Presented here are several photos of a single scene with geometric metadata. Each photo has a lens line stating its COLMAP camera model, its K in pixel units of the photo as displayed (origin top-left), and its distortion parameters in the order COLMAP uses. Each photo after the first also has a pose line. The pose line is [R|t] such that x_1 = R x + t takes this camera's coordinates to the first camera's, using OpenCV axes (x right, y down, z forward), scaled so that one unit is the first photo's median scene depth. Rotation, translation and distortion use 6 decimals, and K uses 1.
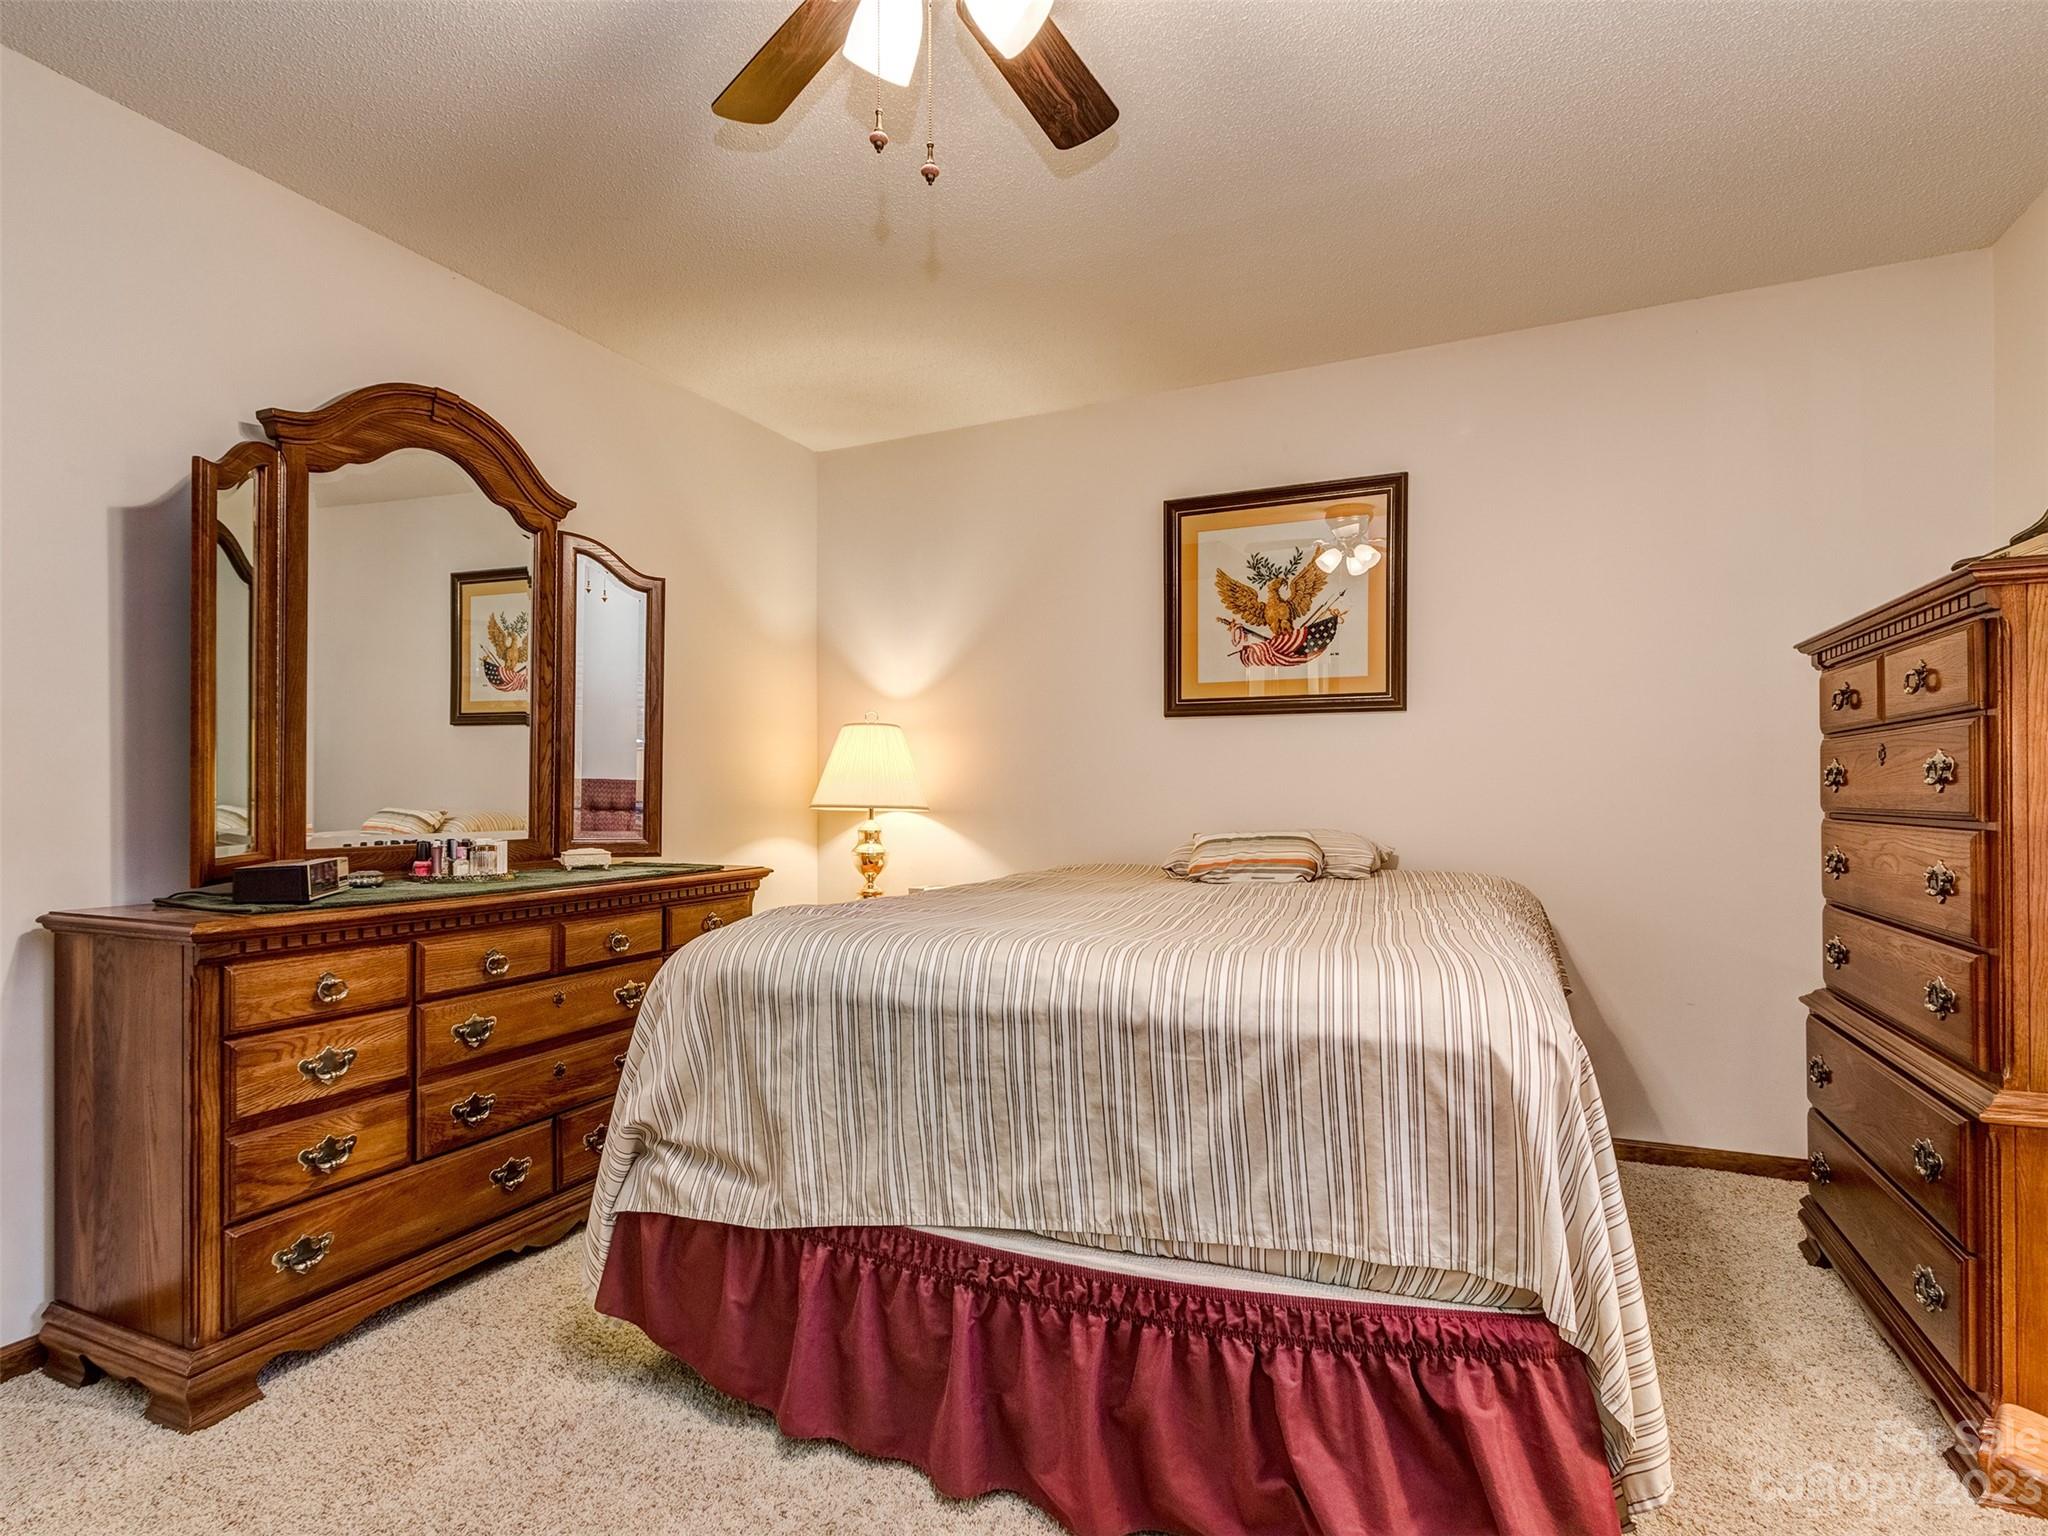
lens RADIAL K [[1048.8, 0, 1019.9], [0, 1048.8, 777.2], [0, 0, 1]] dist [0.001781, -0.001547]
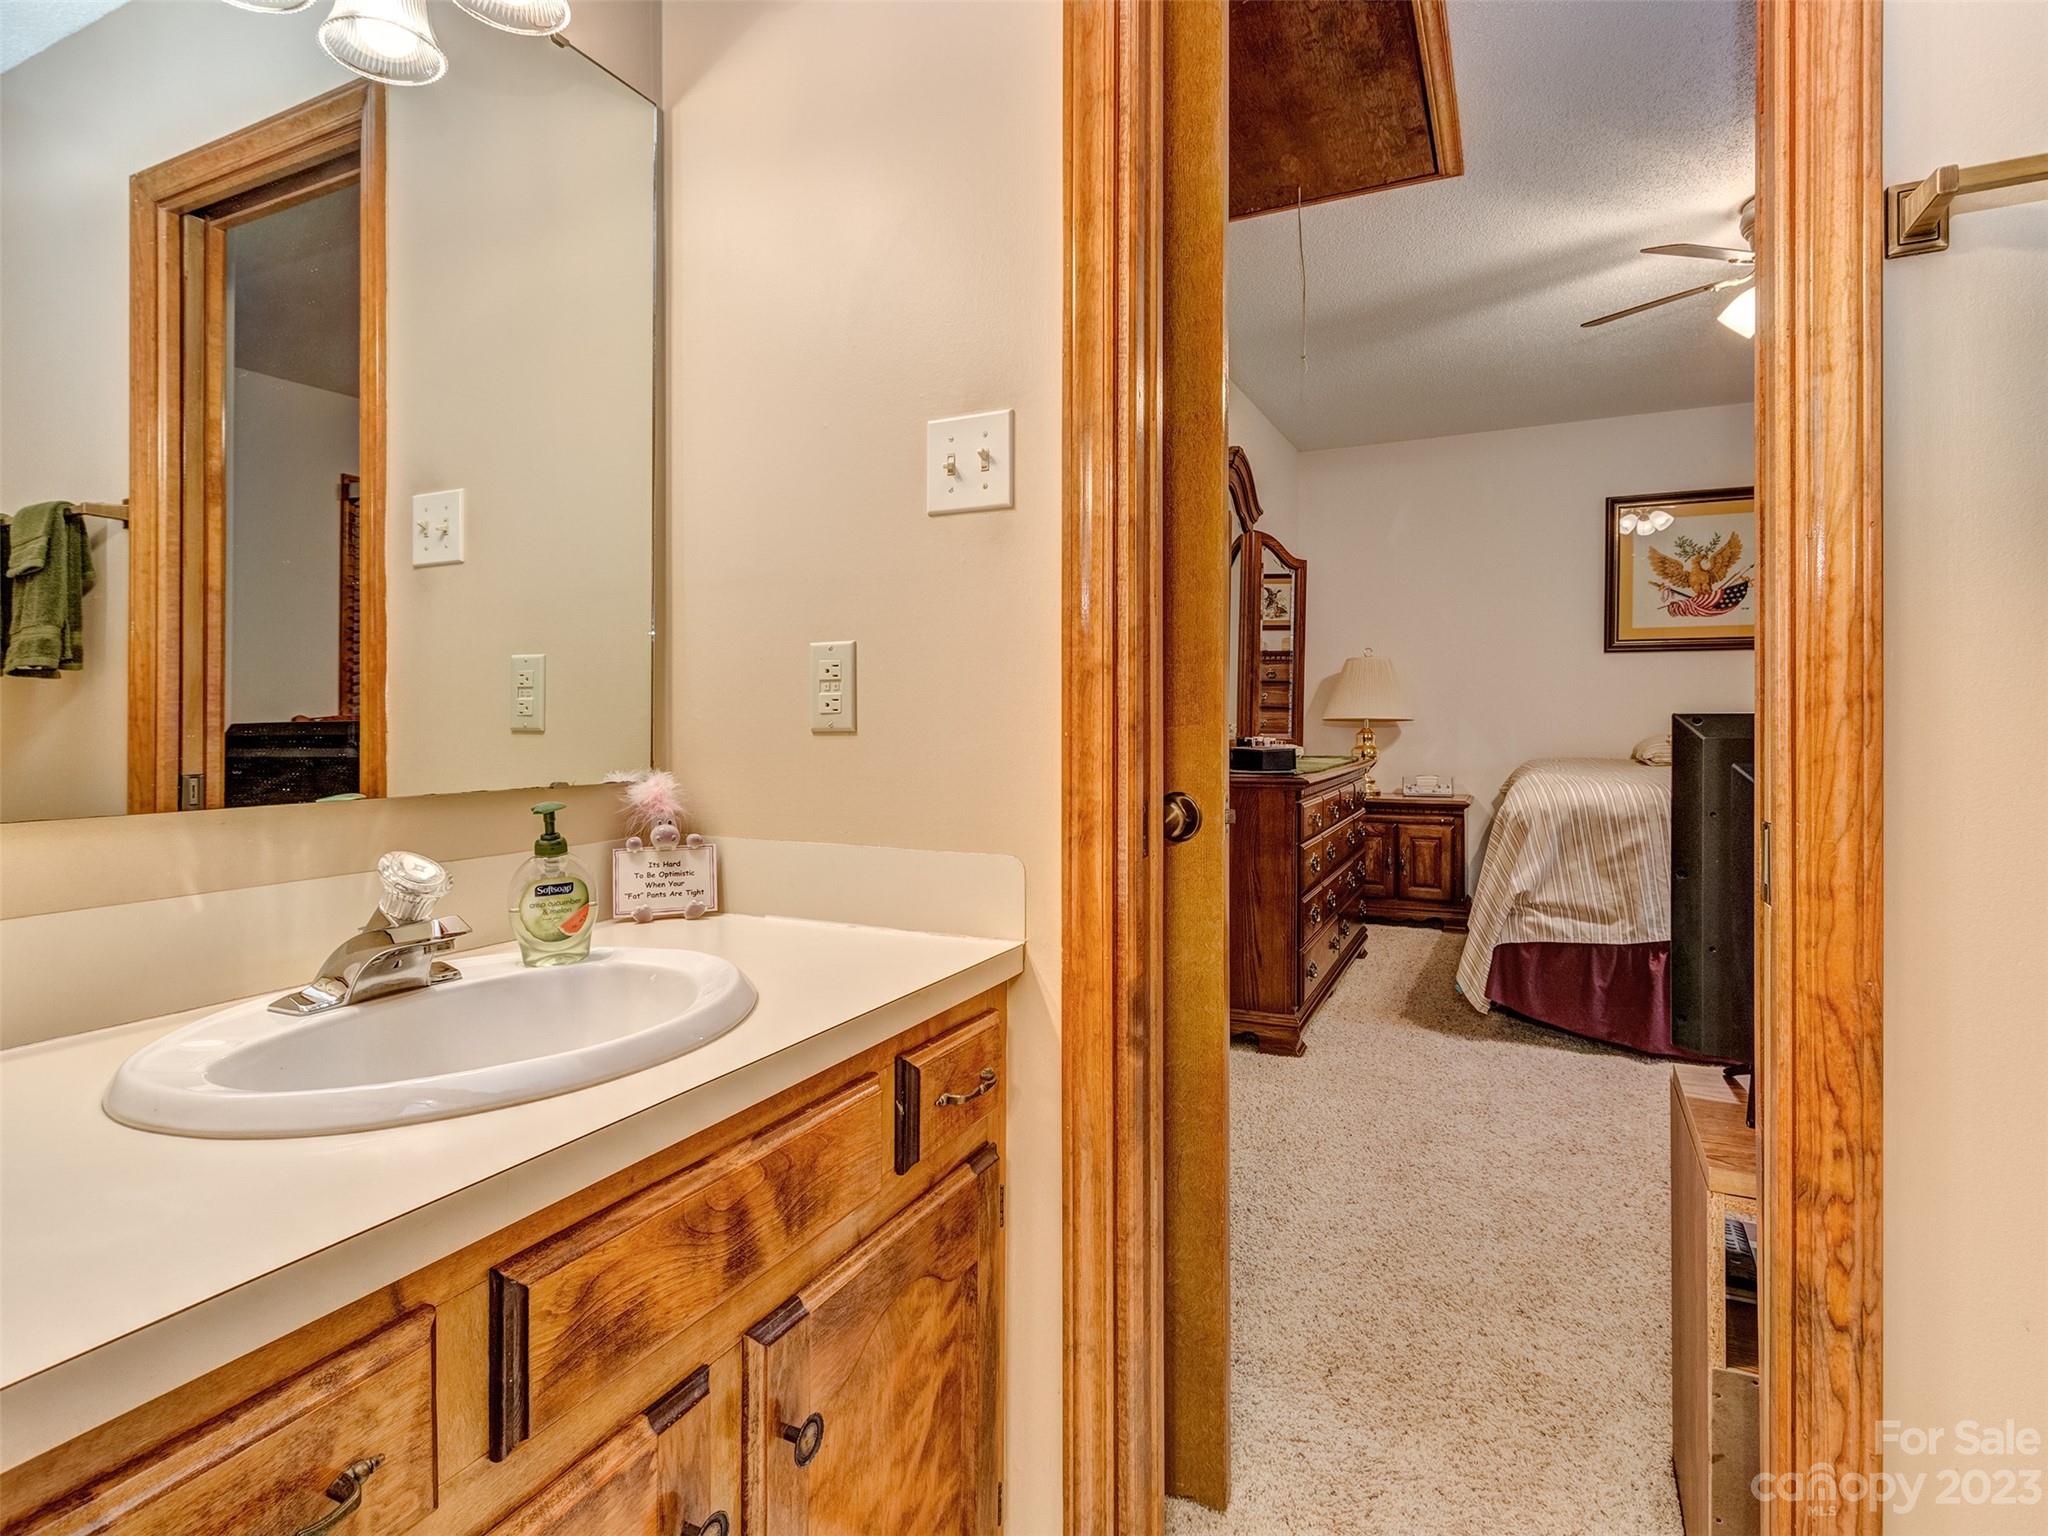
lens RADIAL K [[1048.8, 0, 1044.1], [0, 1048.8, 716.0], [0, 0, 1]] dist [0.001781, -0.001547]
pose [[0.999869, -0.004695, -0.015462, -0.613737], [0.004893, 0.999906, 0.012832, 0.003610], [0.015400, -0.012906, 0.999798, -0.417071]]
